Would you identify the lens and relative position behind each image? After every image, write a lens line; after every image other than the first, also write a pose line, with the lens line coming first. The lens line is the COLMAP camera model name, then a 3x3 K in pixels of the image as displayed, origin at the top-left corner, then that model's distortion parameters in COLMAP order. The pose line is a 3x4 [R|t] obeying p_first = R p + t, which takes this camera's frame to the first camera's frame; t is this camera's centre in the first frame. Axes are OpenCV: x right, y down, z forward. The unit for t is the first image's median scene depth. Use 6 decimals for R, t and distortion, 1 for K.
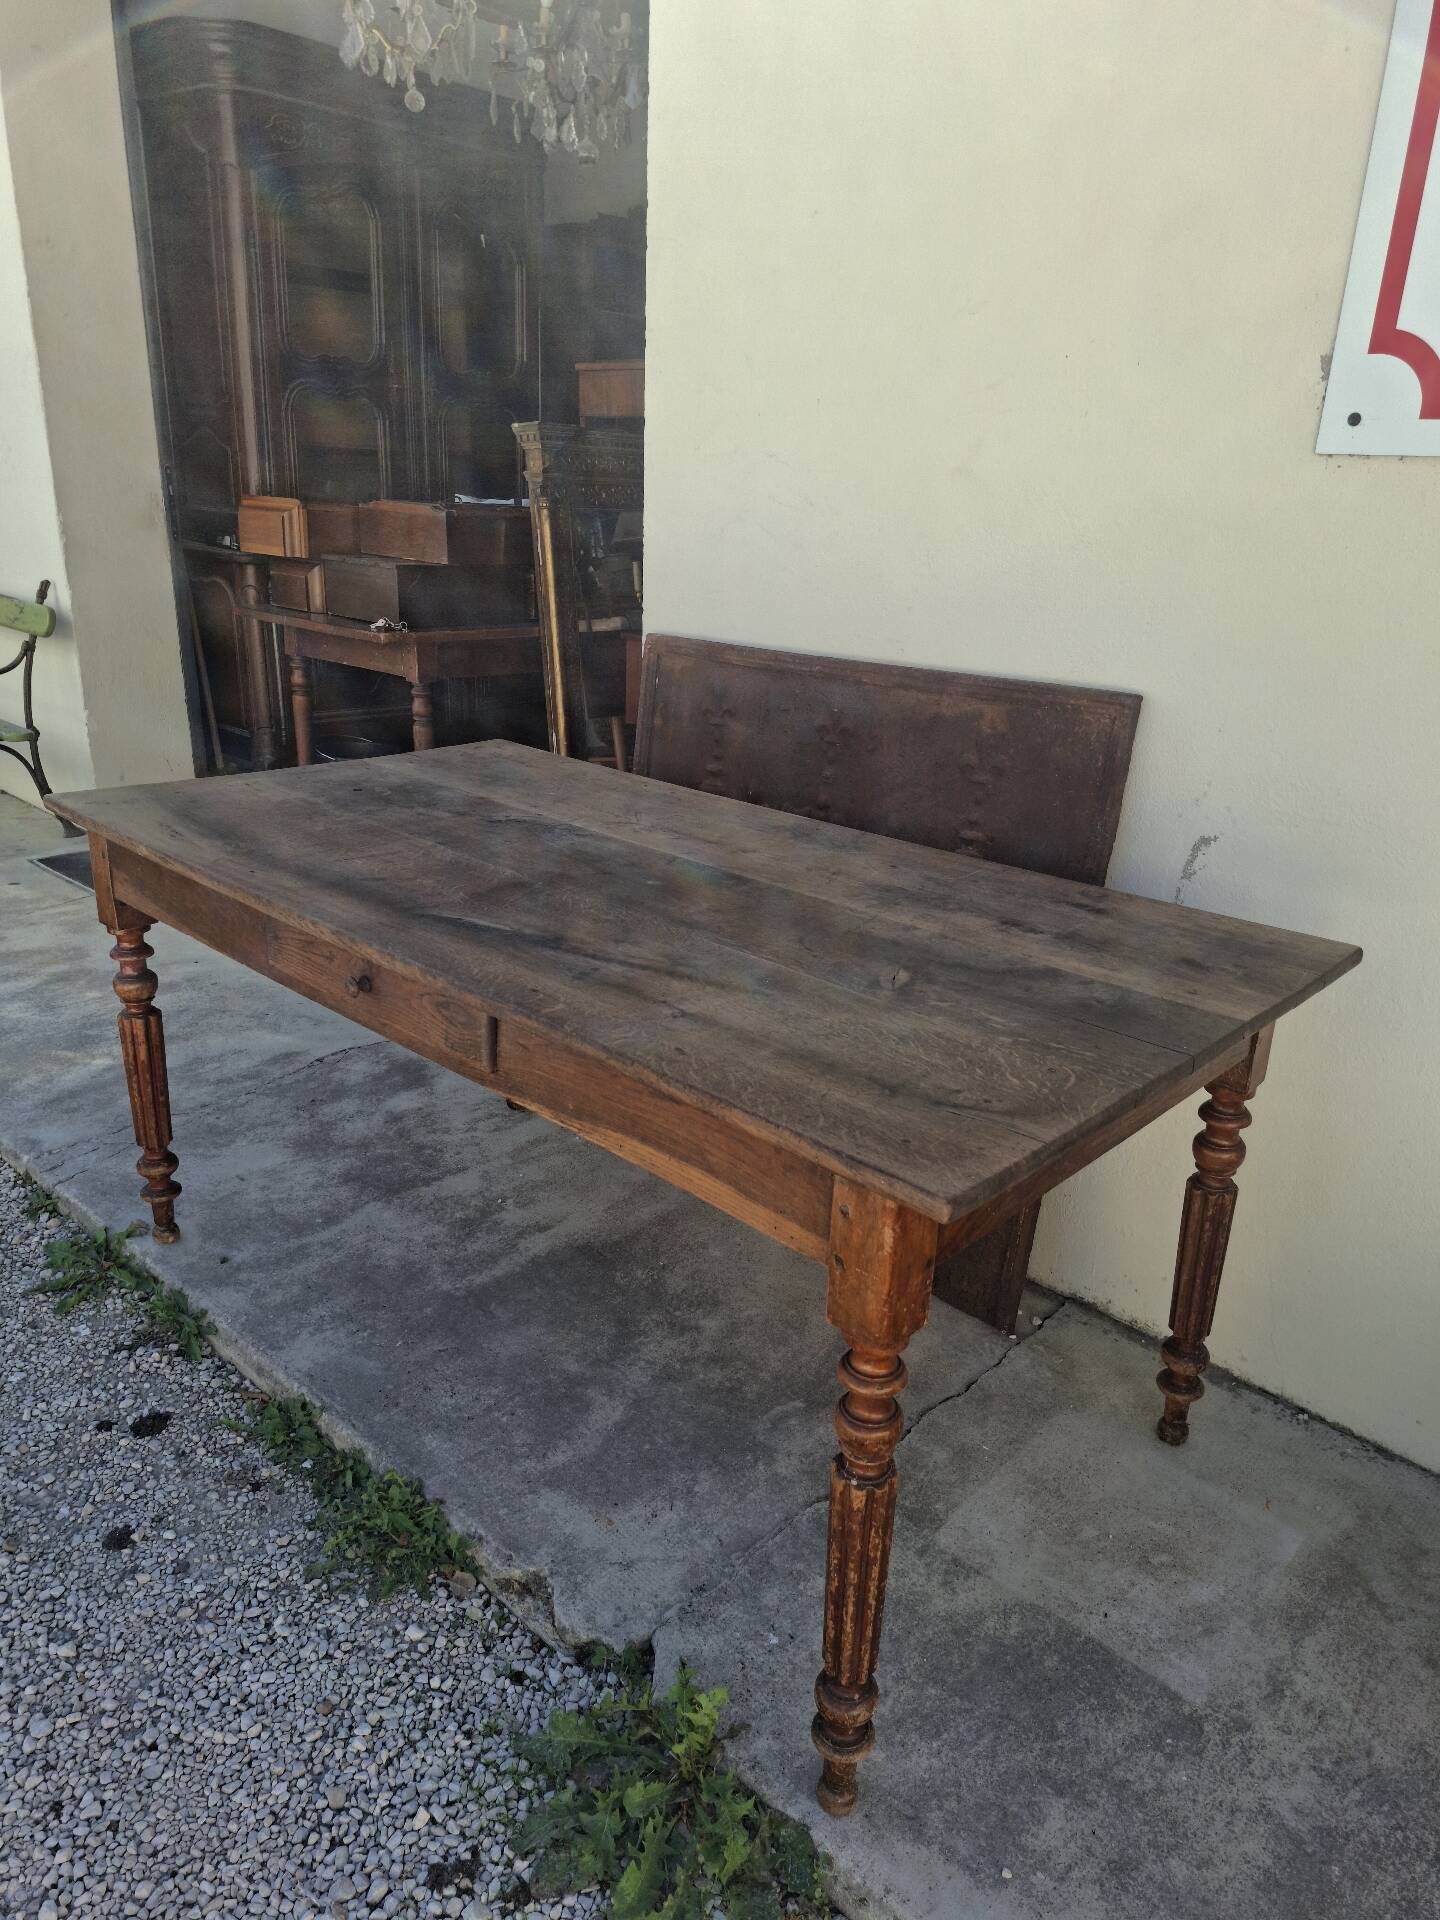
lens RADIAL K [[1311.1, 0, 726.0], [0, 1311.1, 976.0], [0, 0, 1]] dist [0.101556, -0.129086]
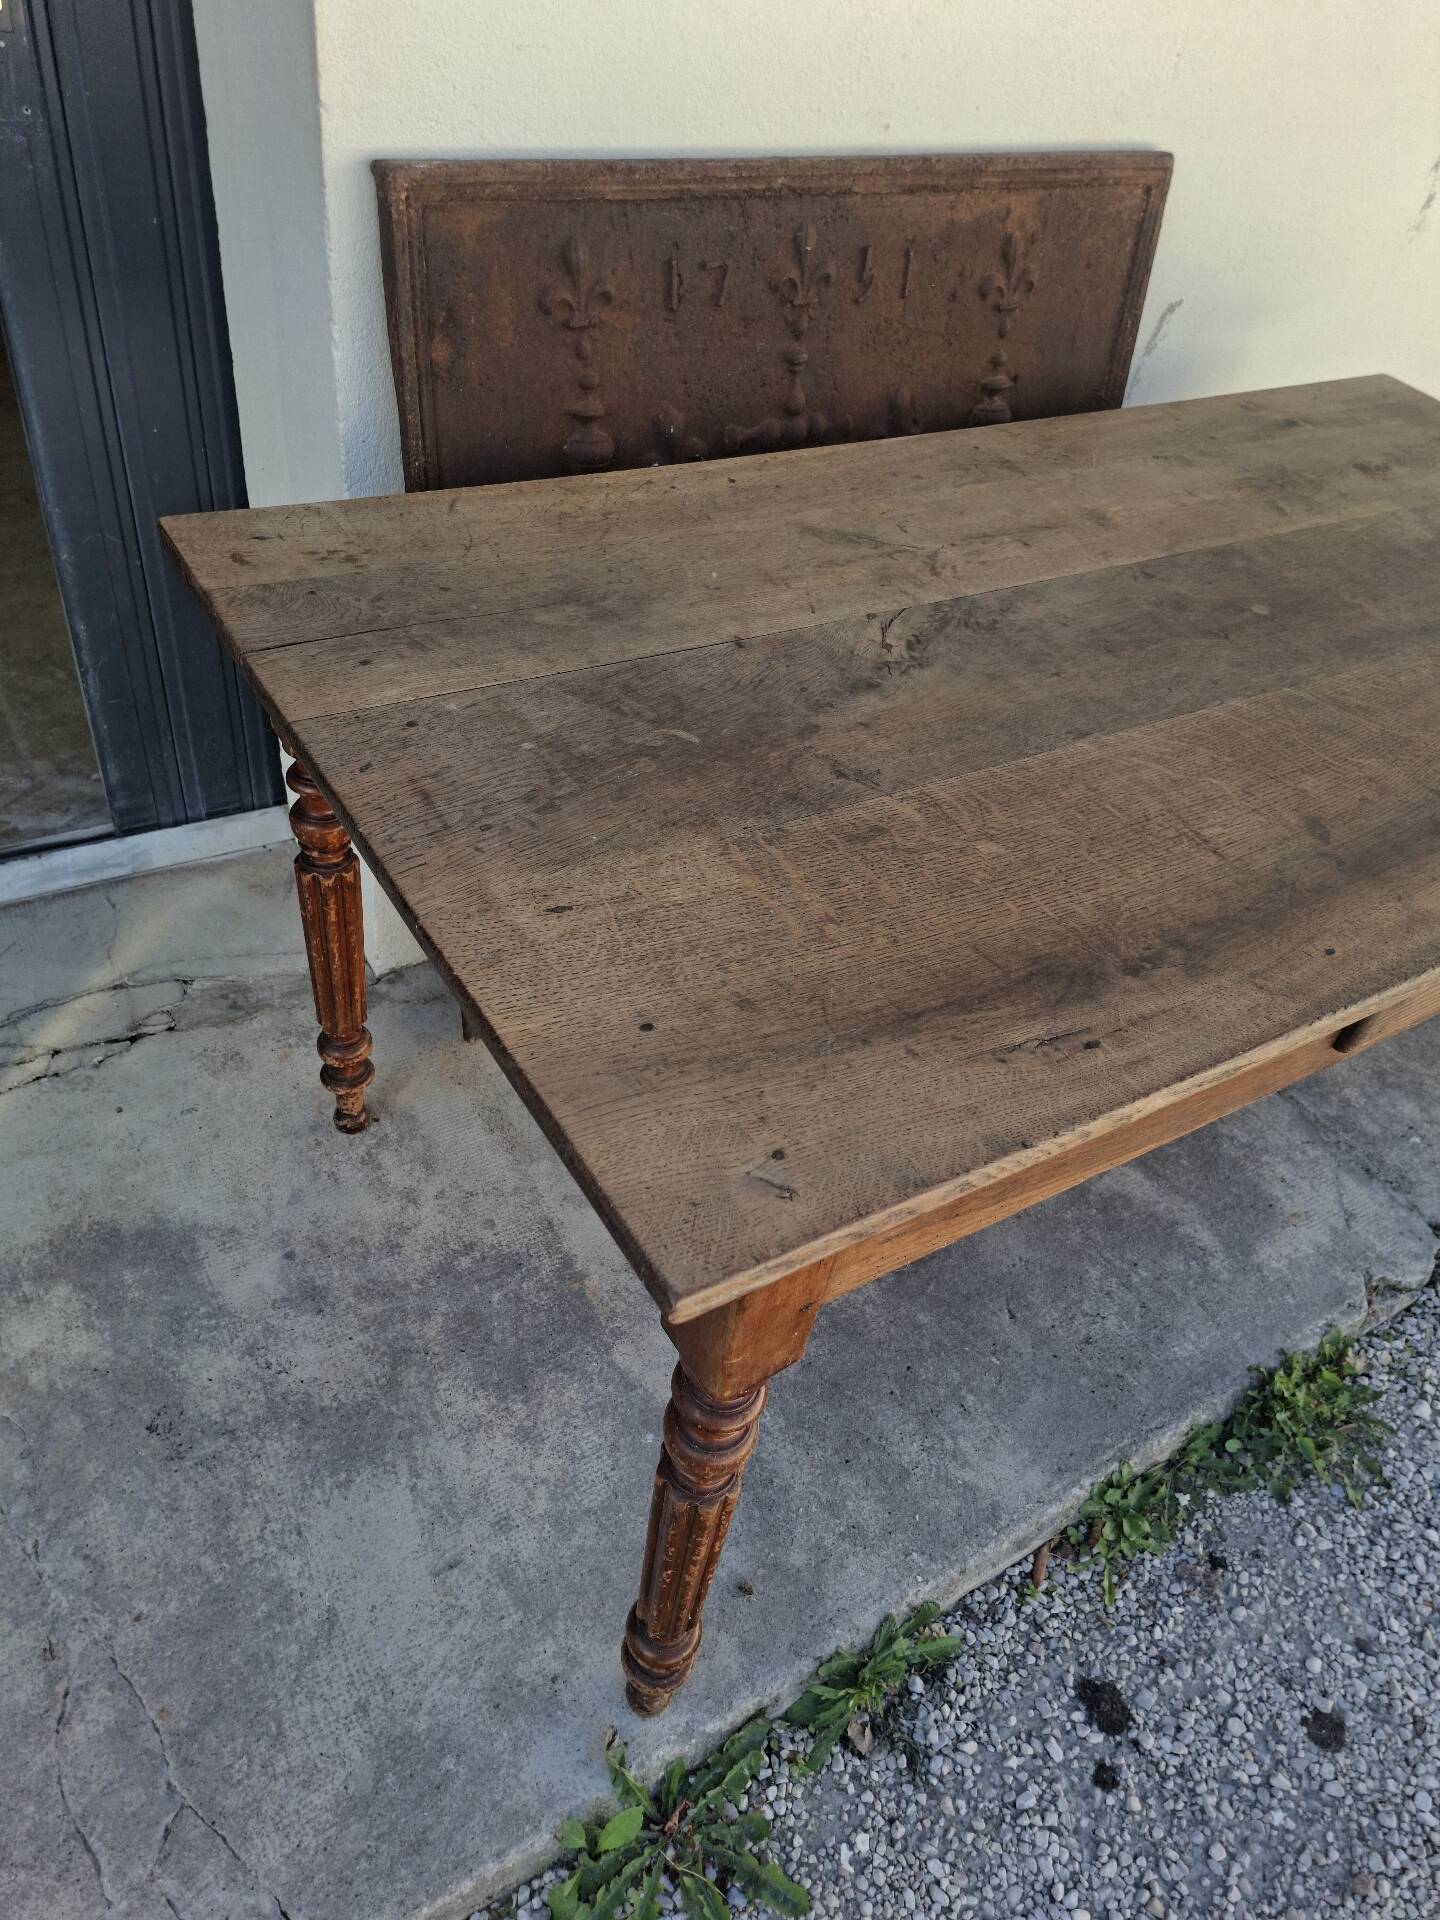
lens RADIAL K [[1333.1, 0, 712.4], [0, 1333.1, 980.7], [0, 0, 1]] dist [0.106289, -0.139076]
pose [[0.263933, -0.656124, 0.706994, -0.813187], [0.227929, 0.754652, 0.615263, -0.455072], [-0.937224, -0.001244, 0.348727, 1.058631]]
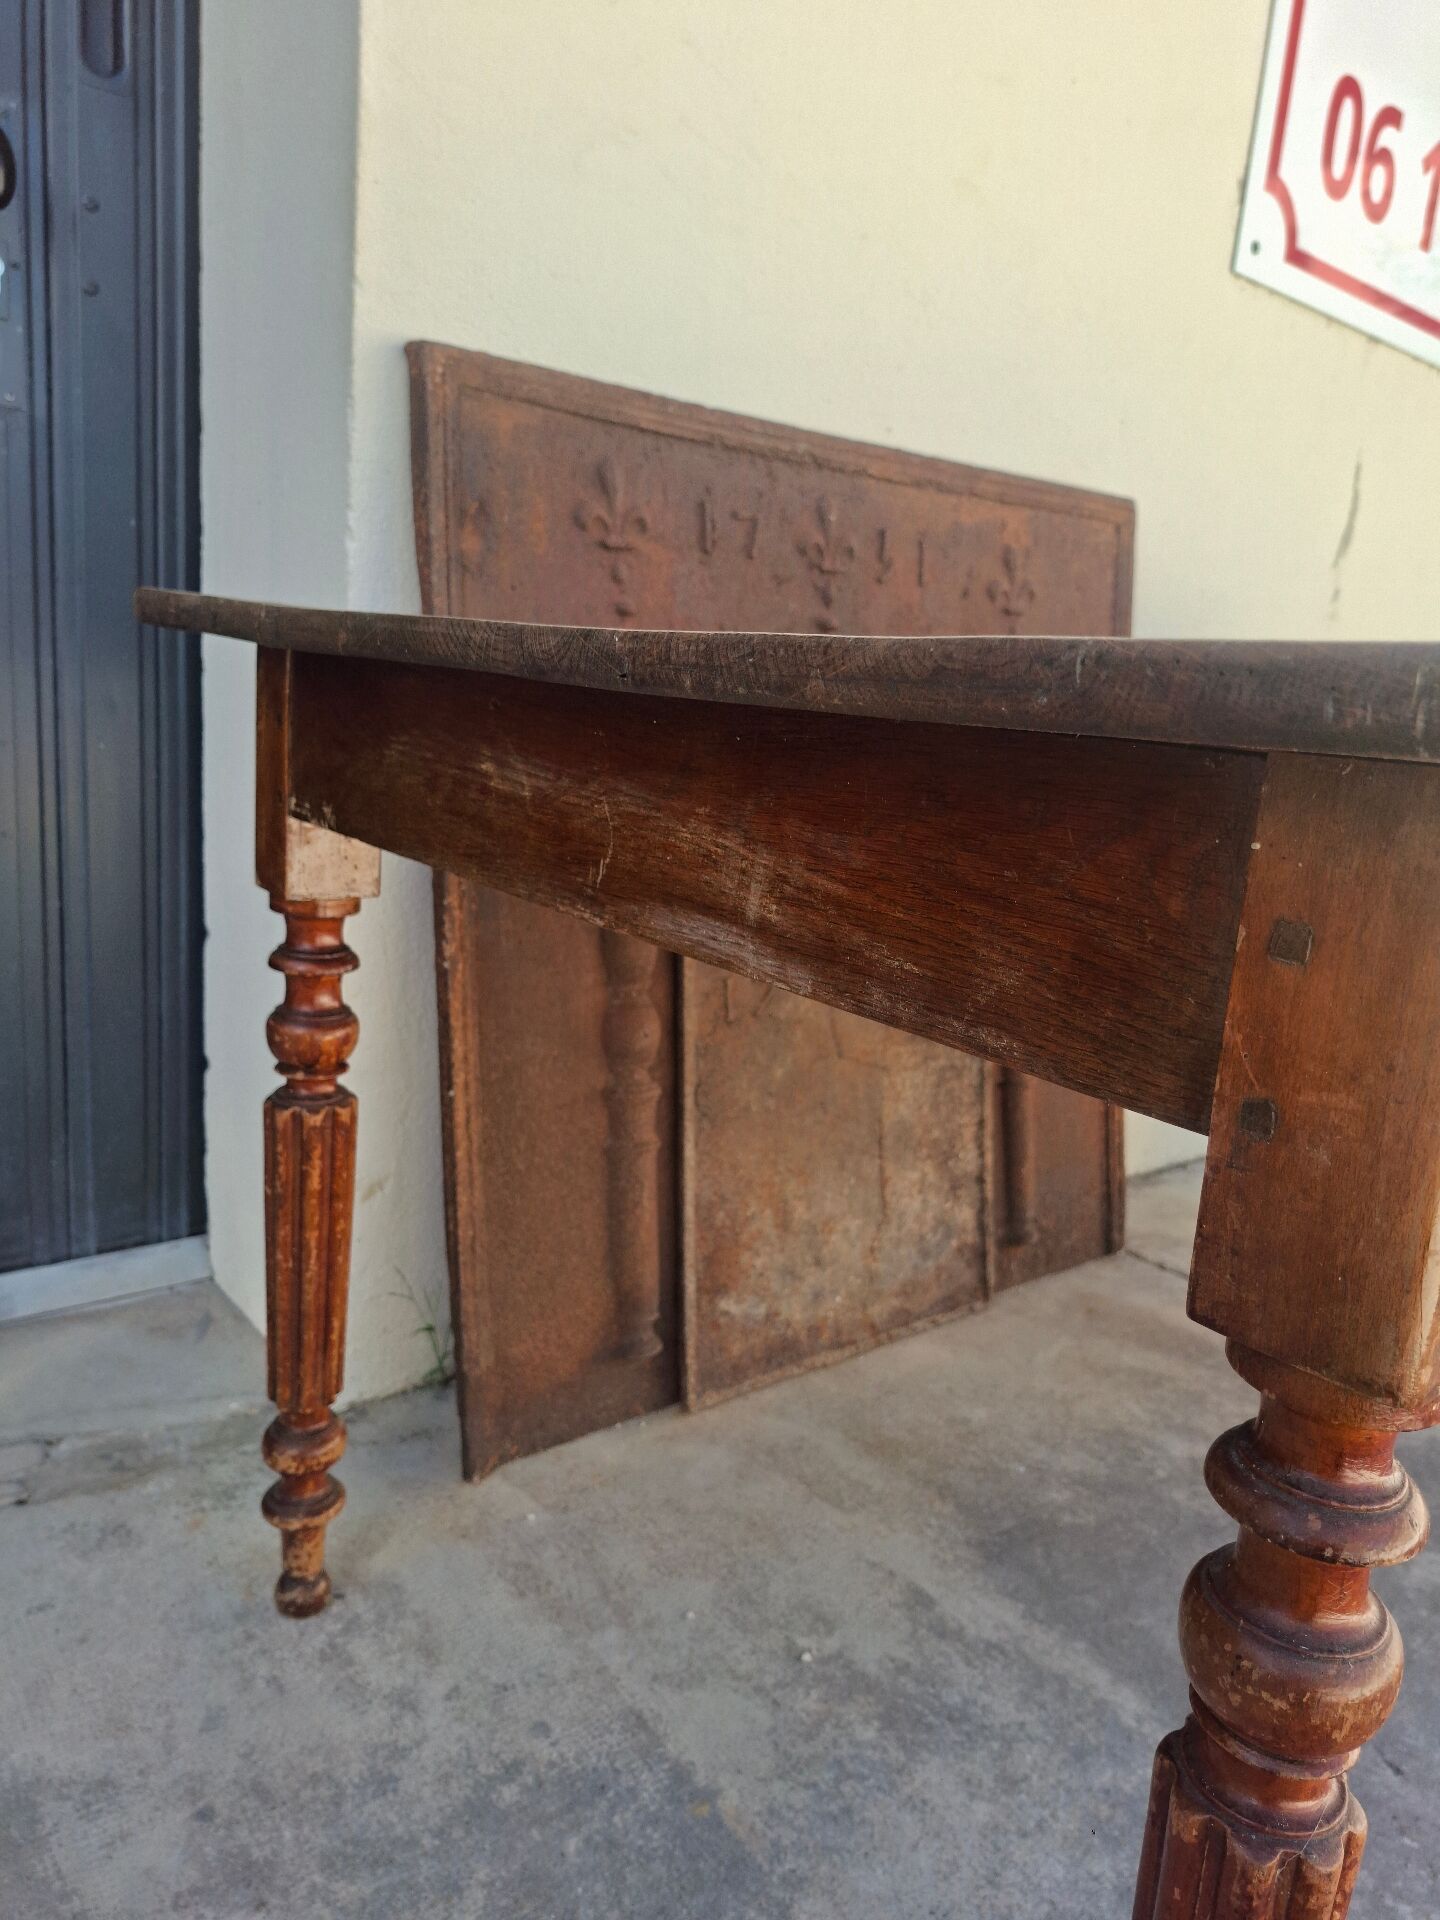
lens RADIAL K [[1356.9, 0, 748.2], [0, 1356.9, 959.2], [0, 0, 1]] dist [0.050643, -0.057125]
pose [[0.122084, -0.233315, 0.964707, -0.774767], [0.271751, 0.942693, 0.193601, -0.182894], [-0.954593, 0.238524, 0.178492, 1.264802]]
